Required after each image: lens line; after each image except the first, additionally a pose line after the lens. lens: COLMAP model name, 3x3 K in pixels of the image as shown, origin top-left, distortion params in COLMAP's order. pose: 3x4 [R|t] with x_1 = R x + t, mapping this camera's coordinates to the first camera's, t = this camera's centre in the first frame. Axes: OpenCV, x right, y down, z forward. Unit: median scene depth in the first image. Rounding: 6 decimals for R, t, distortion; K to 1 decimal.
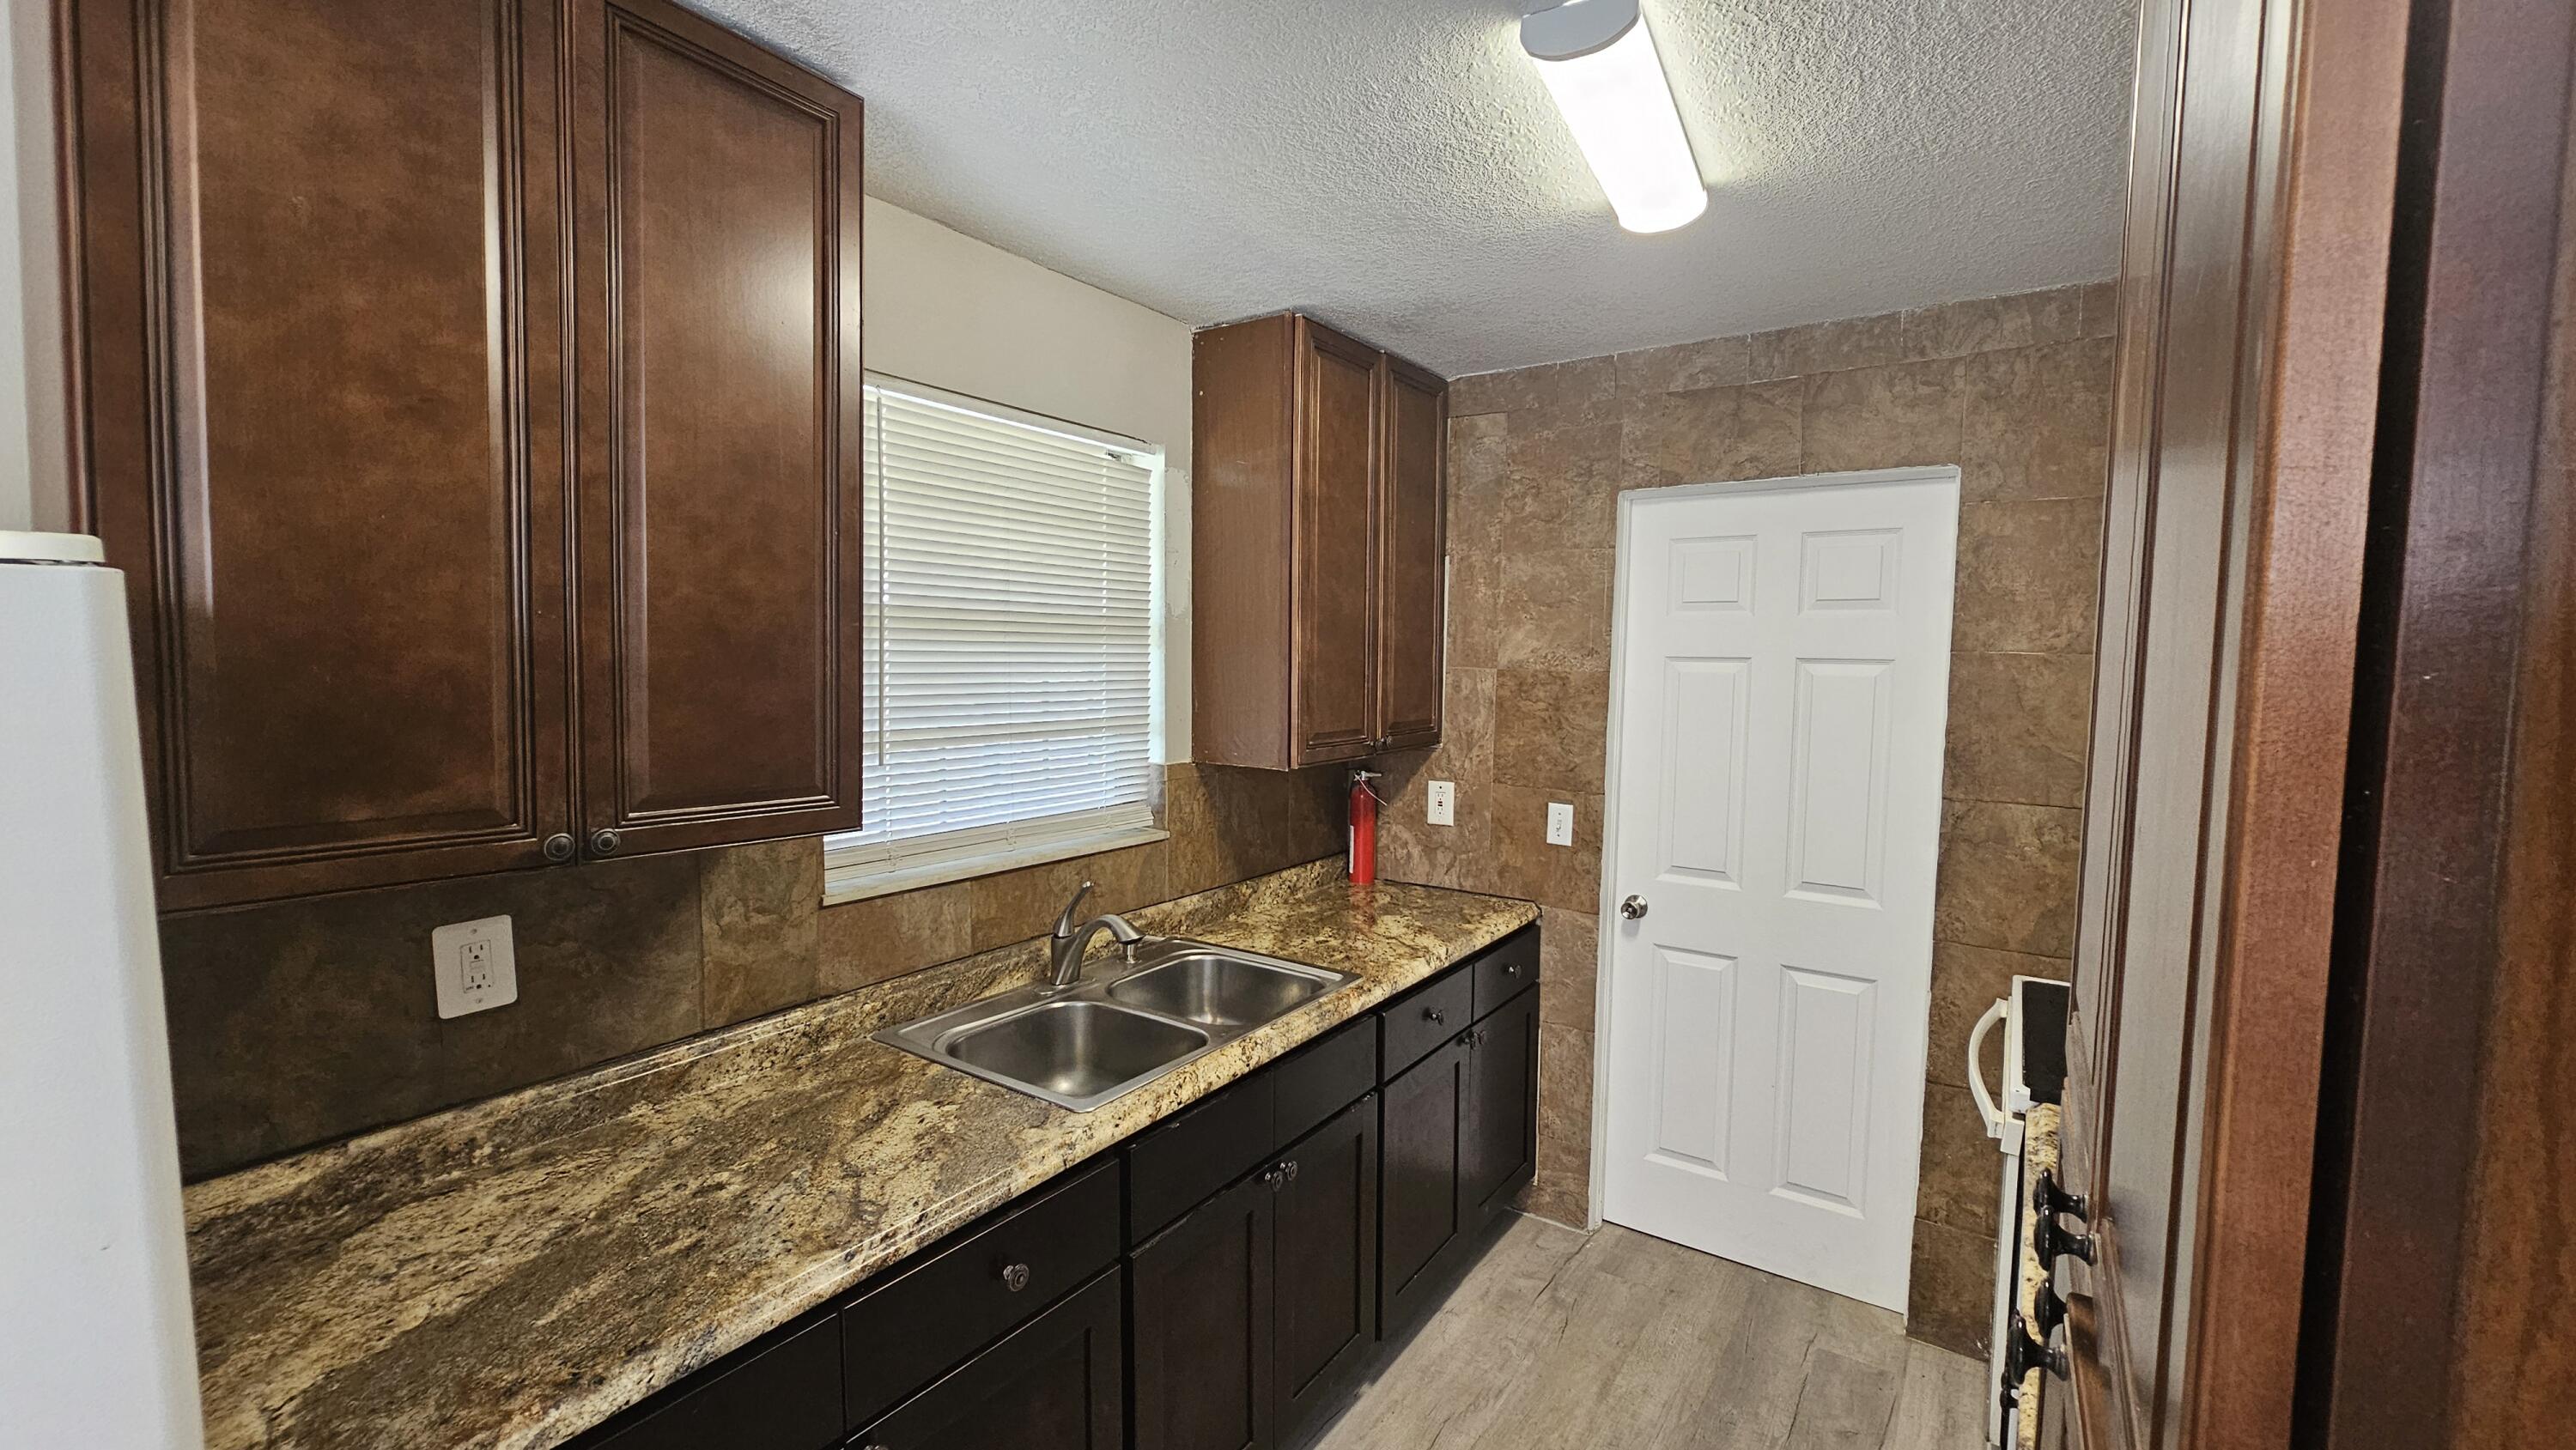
lens RADIAL K [[1049.6, 0, 1297.7], [0, 1049.6, 725.4], [0, 0, 1]] dist [-0.000768, 0.000088]
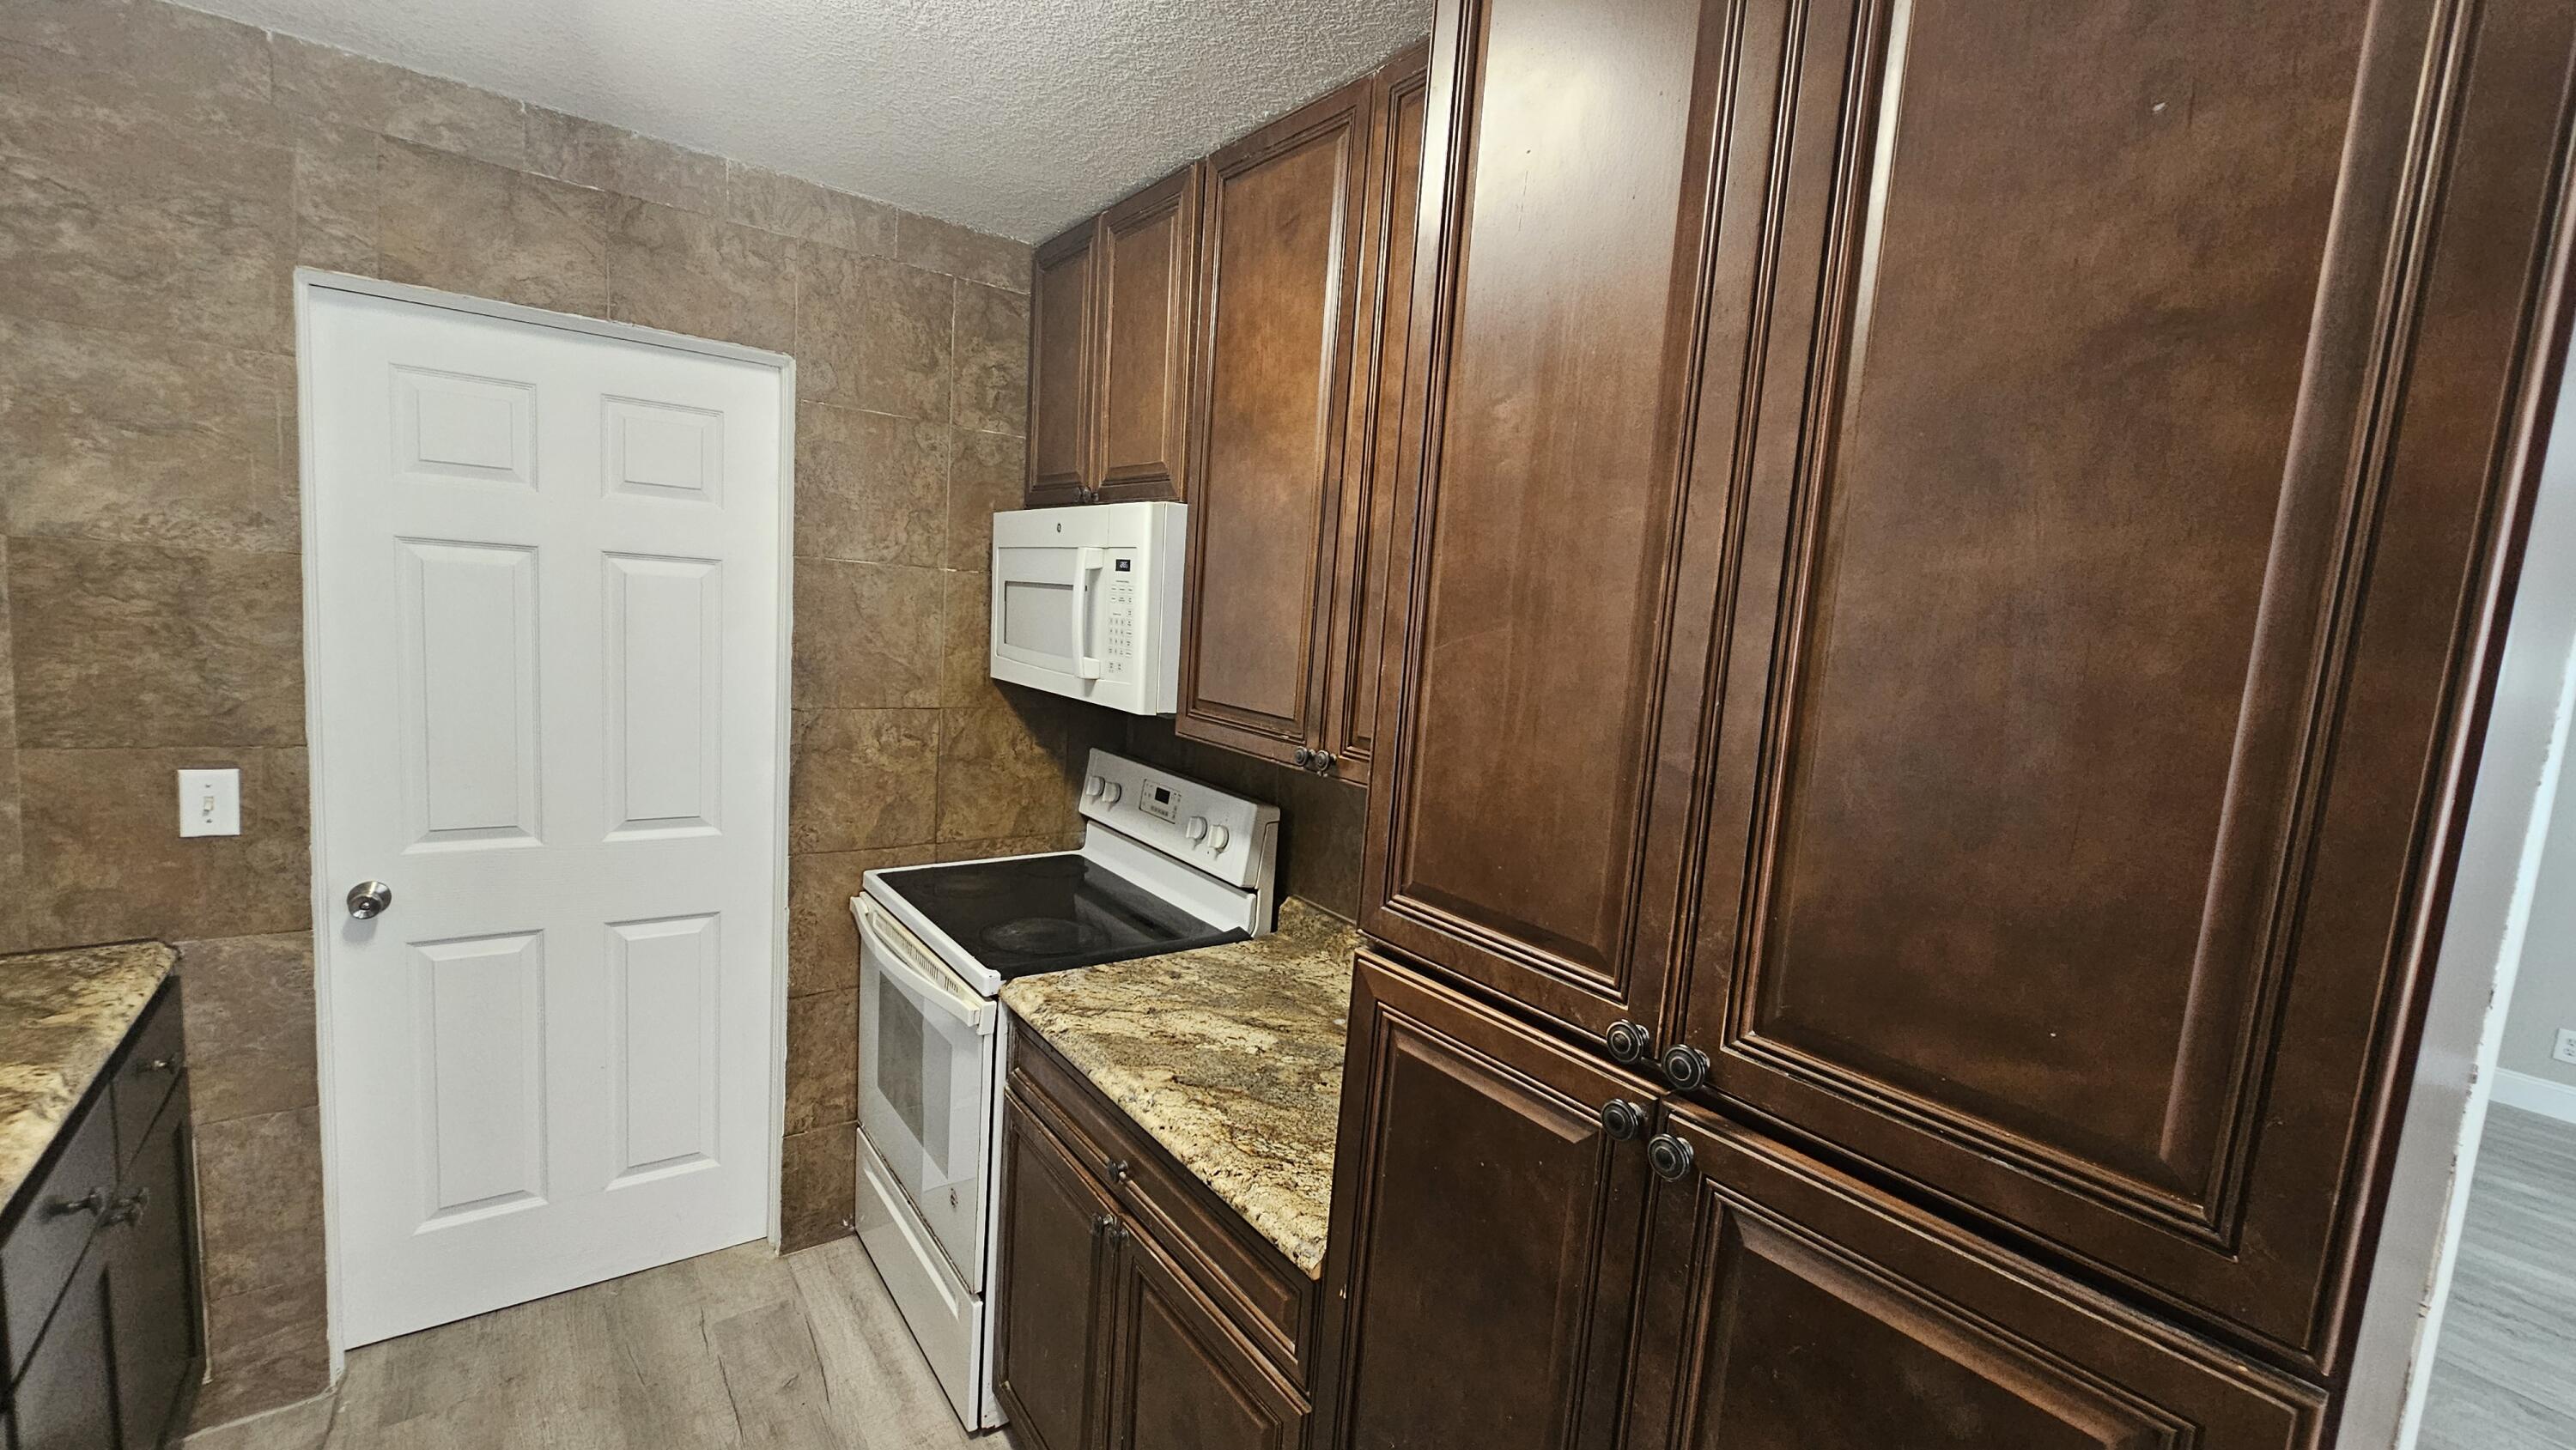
lens RADIAL K [[1049.6, 0, 1296.5], [0, 1049.6, 728.1], [0, 0, 1]] dist [-0.000768, 0.000088]
pose [[0.303321, -0.104962, 0.947090, -0.145210], [-0.001888, 0.993847, 0.110748, -0.019020], [-0.952887, -0.035380, 0.301256, 0.244166]]
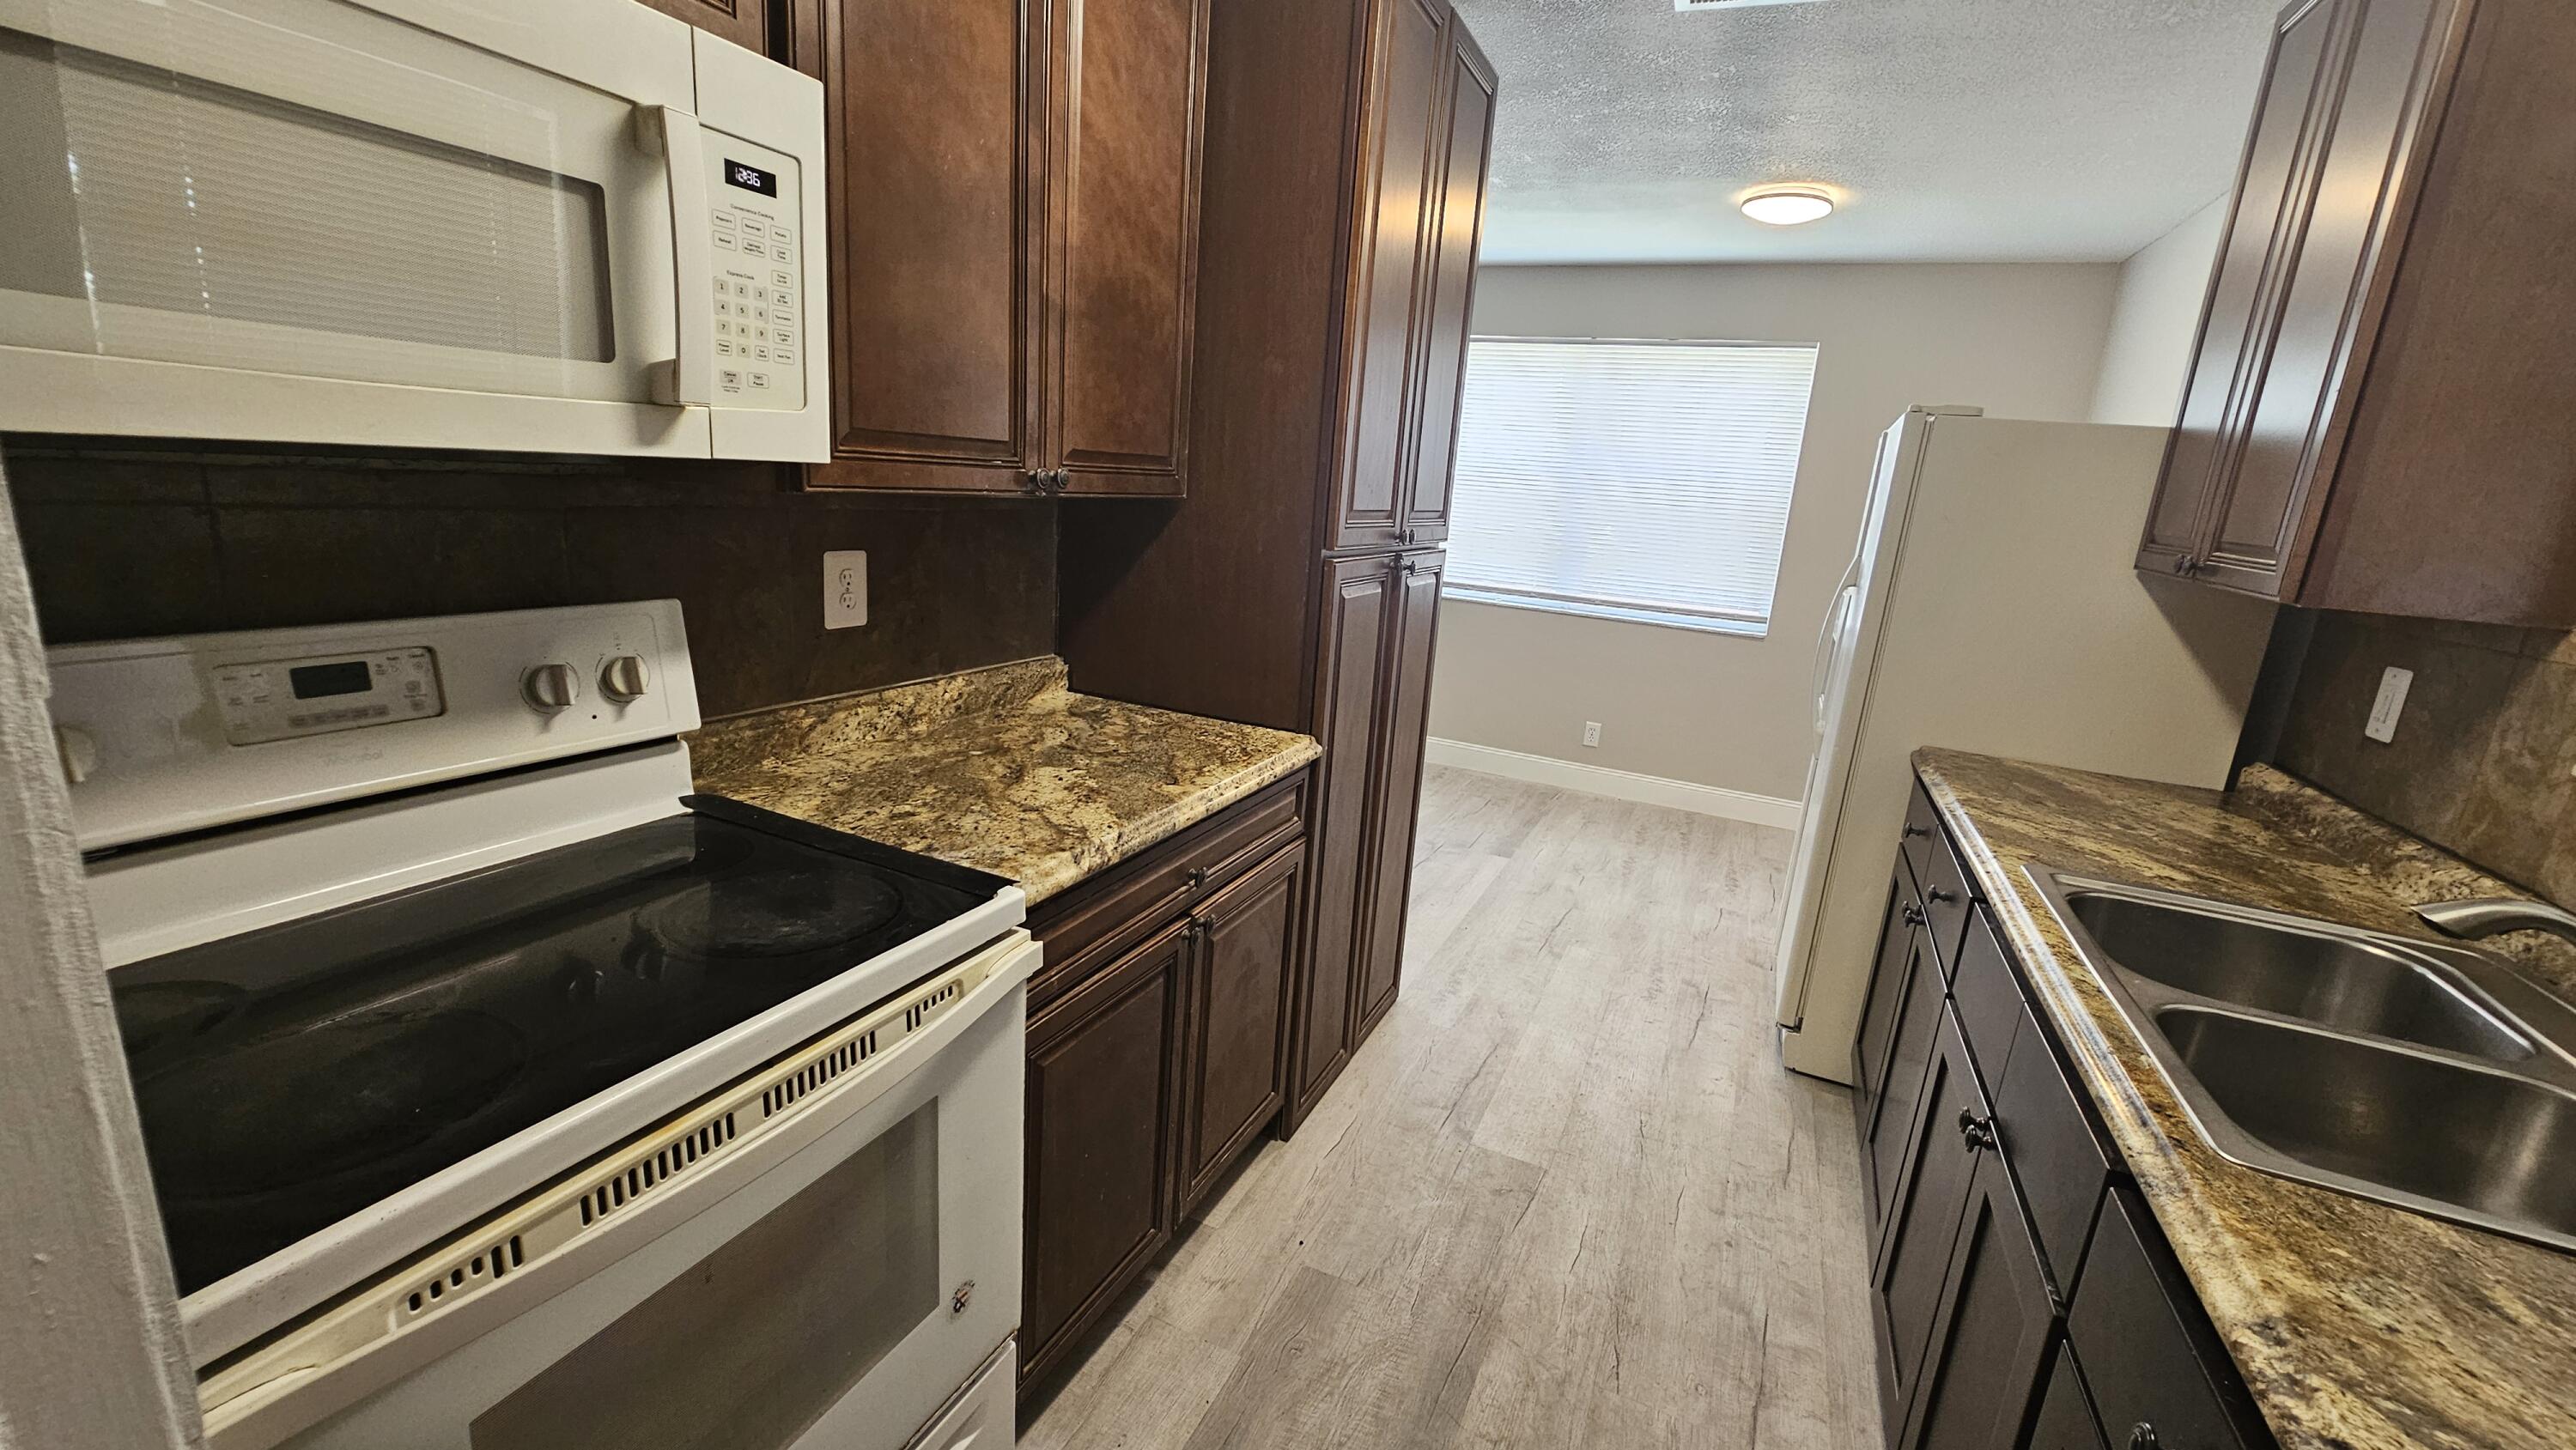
lens RADIAL K [[1049.6, 0, 1307.3], [0, 1049.6, 732.9], [0, 0, 1]] dist [-0.000768, 0.000088]
pose [[-0.978434, -0.038750, -0.202894, 0.414288], [-0.100981, 0.946603, 0.306180, 0.004418], [0.180195, 0.320065, -0.930101, 1.076880]]
